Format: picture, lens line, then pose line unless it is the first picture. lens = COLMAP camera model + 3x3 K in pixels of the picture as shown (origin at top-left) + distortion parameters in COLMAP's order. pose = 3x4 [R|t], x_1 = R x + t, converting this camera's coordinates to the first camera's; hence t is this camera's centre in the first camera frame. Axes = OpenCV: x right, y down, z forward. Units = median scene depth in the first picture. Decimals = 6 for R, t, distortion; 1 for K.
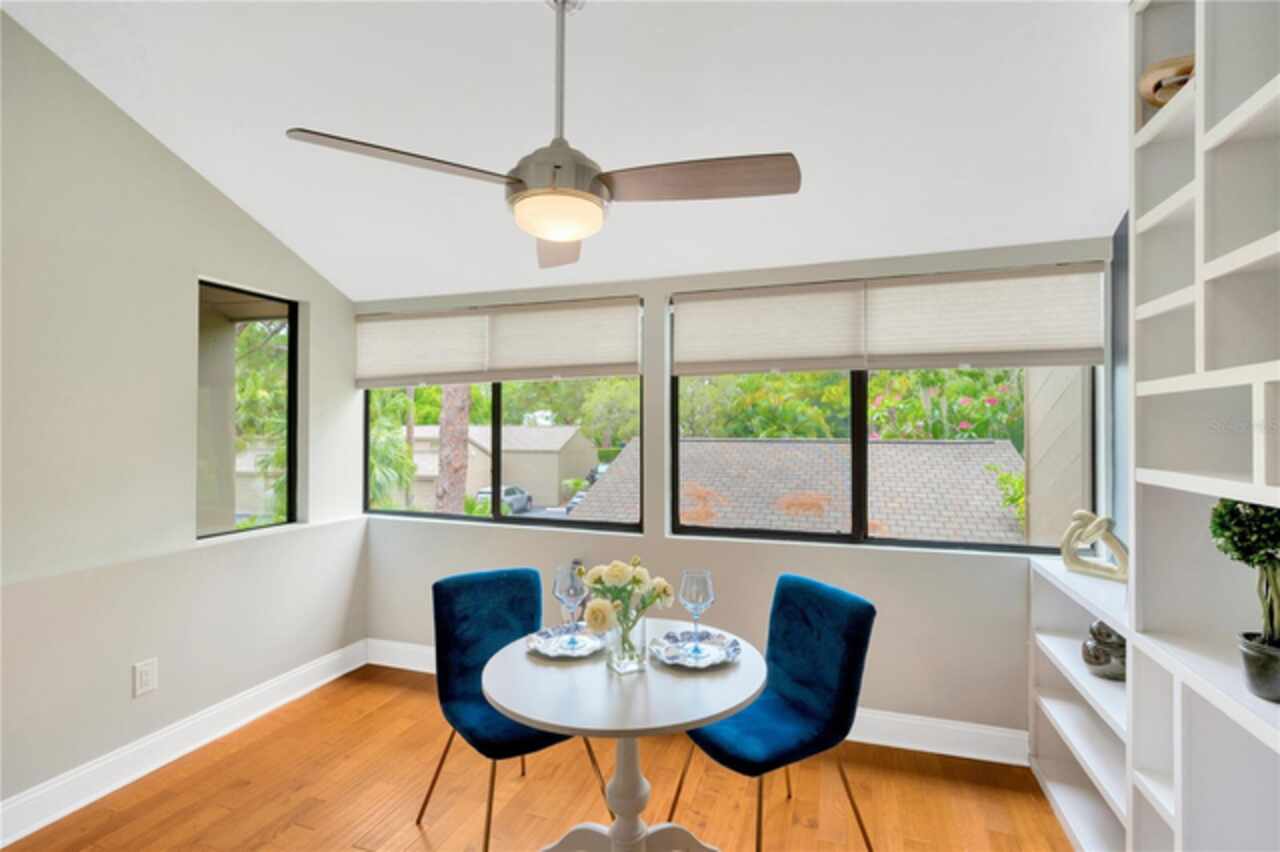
lens RADIAL K [[590.1, 0, 639.8], [0, 590.1, 418.8], [0, 0, 1]] dist [-0.001067, -0.000100]
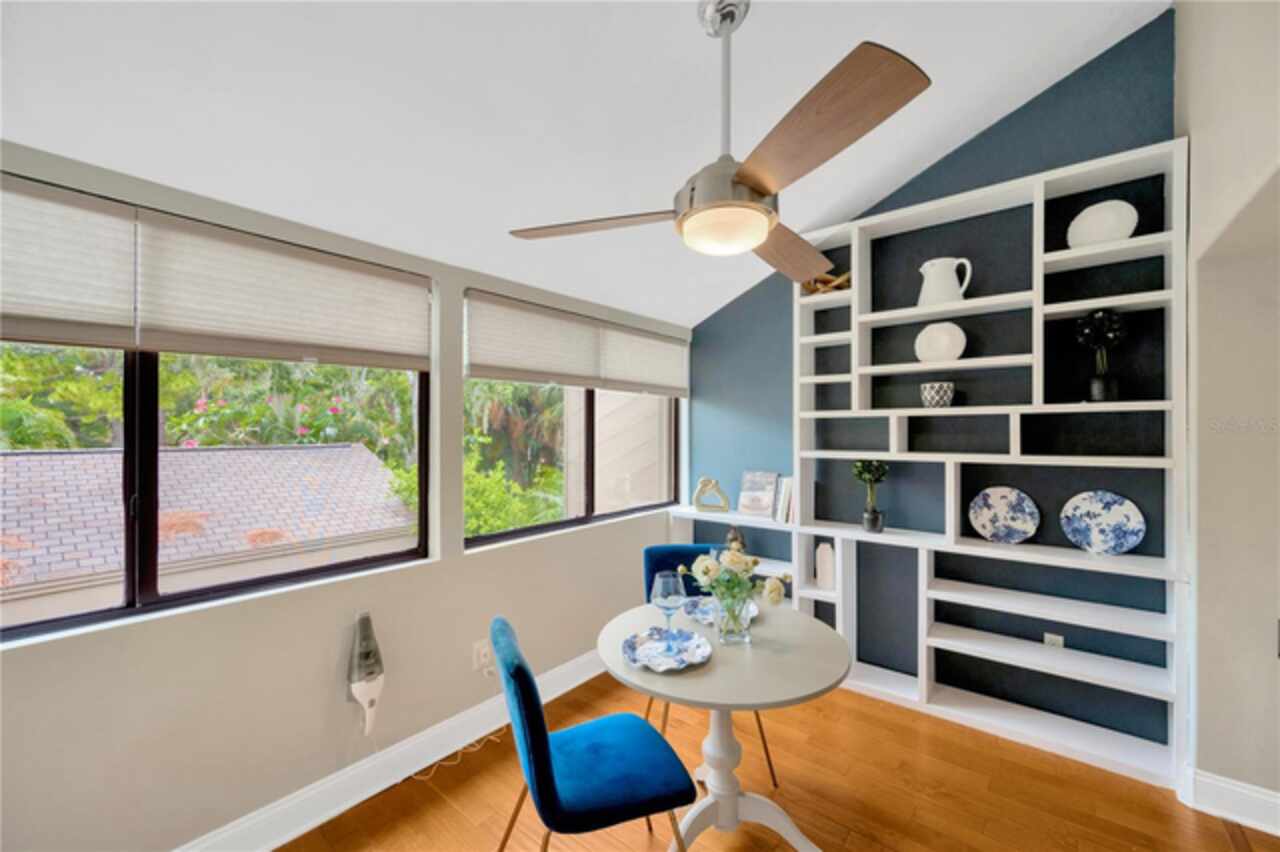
lens RADIAL K [[501.9, 0, 638.0], [0, 501.9, 431.1], [0, 0, 1]] dist [0.002208, 0.000494]
pose [[0.339989, -0.004035, 0.940421, -0.145044], [-0.006563, 0.999956, 0.006663, 0.000480], [-0.940406, -0.008438, 0.339948, 0.121132]]
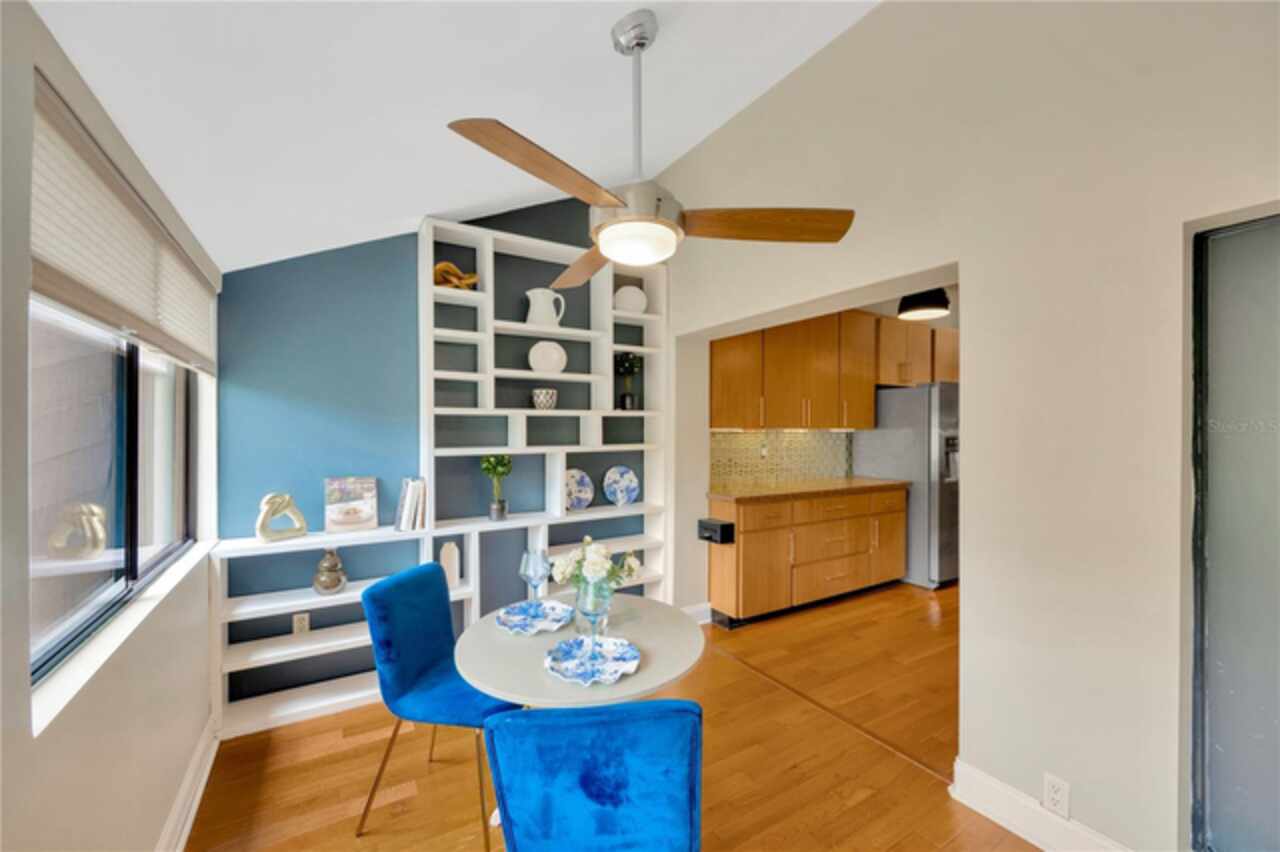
lens RADIAL K [[501.9, 0, 636.4], [0, 501.9, 430.5], [0, 0, 1]] dist [0.002208, 0.000494]
pose [[-0.772617, -0.005236, 0.634851, -0.105318], [-0.008100, 0.999966, -0.001610, 0.002308], [-0.634821, -0.006387, -0.772633, 0.249101]]
